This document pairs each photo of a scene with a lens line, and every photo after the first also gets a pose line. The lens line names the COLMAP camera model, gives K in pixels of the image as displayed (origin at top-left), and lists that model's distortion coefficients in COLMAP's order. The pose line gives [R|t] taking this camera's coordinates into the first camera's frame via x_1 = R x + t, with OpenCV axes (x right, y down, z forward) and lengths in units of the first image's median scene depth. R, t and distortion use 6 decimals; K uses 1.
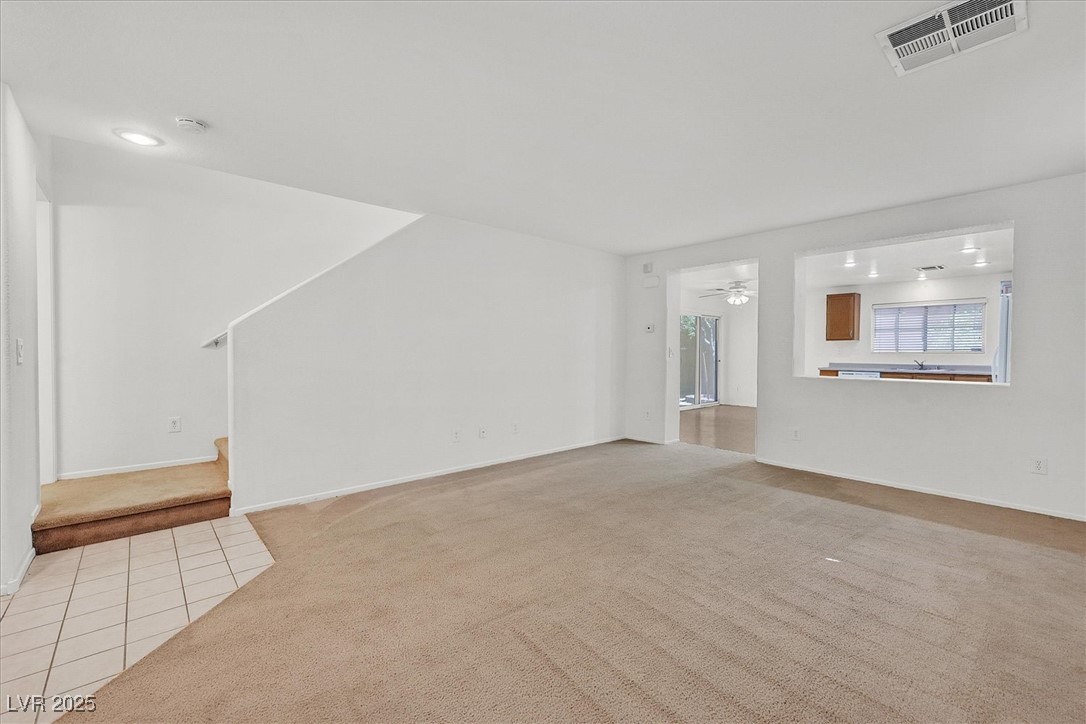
lens RADIAL K [[449.2, 0, 543.0], [0, 449.2, 362.0], [0, 0, 1]] dist [-0.001685, -0.000318]
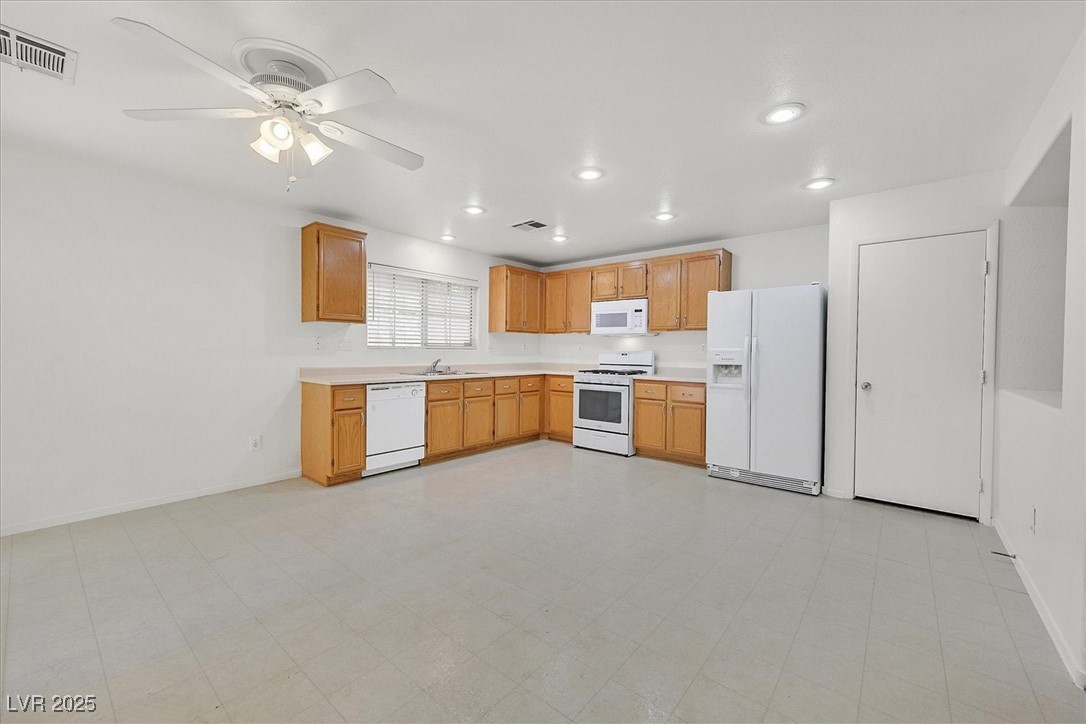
lens RADIAL K [[449.2, 0, 543.0], [0, 449.2, 362.0], [0, 0, 1]] dist [-0.001685, -0.000318]
pose [[-0.168178, -0.029691, 0.985309, 0.149998], [0.014926, 0.999355, 0.032662, -0.019095], [-0.985644, 0.020200, -0.167627, 0.939998]]
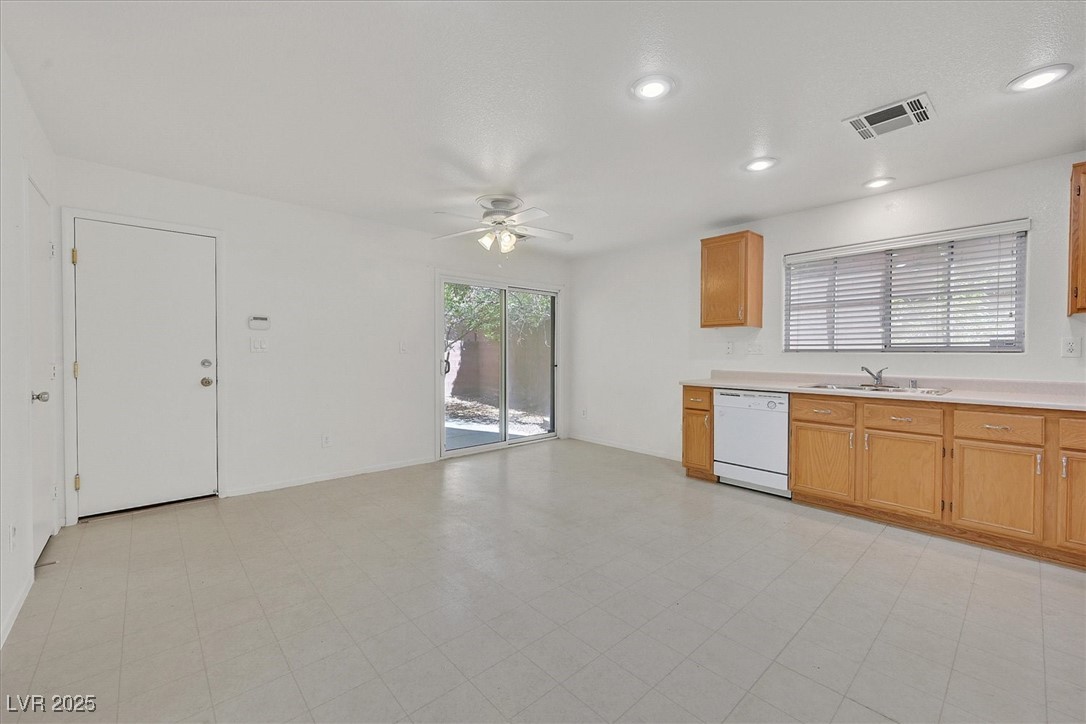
lens RADIAL K [[441.1, 0, 543.0], [0, 441.1, 362.0], [0, 0, 1]] dist [0.001670, 0.000256]
pose [[0.999829, 0.000874, 0.018472, 0.488915], [-0.000807, 0.999993, -0.003650, -0.007391], [-0.018475, 0.003634, 0.999823, 0.551242]]
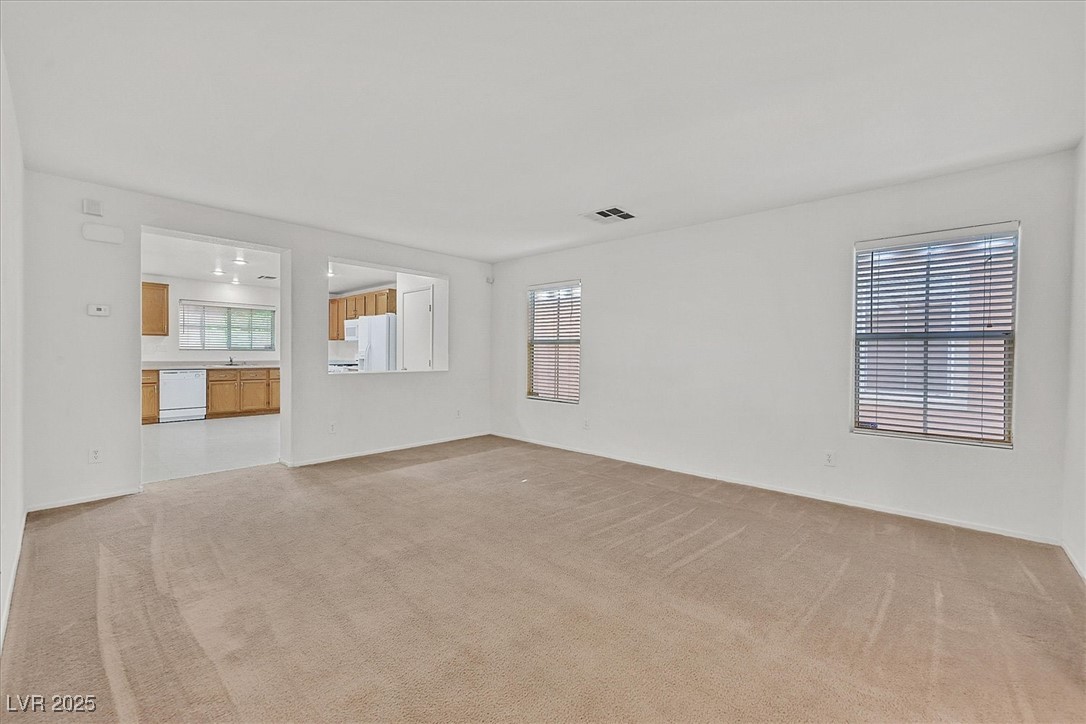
lens RADIAL K [[449.2, 0, 543.0], [0, 449.2, 362.0], [0, 0, 1]] dist [-0.001685, -0.000318]
pose [[-0.113244, -0.026098, 0.993224, -0.320004], [0.015890, 0.999480, 0.028074, -0.010009], [-0.993440, 0.018961, -0.112771, 0.367367]]
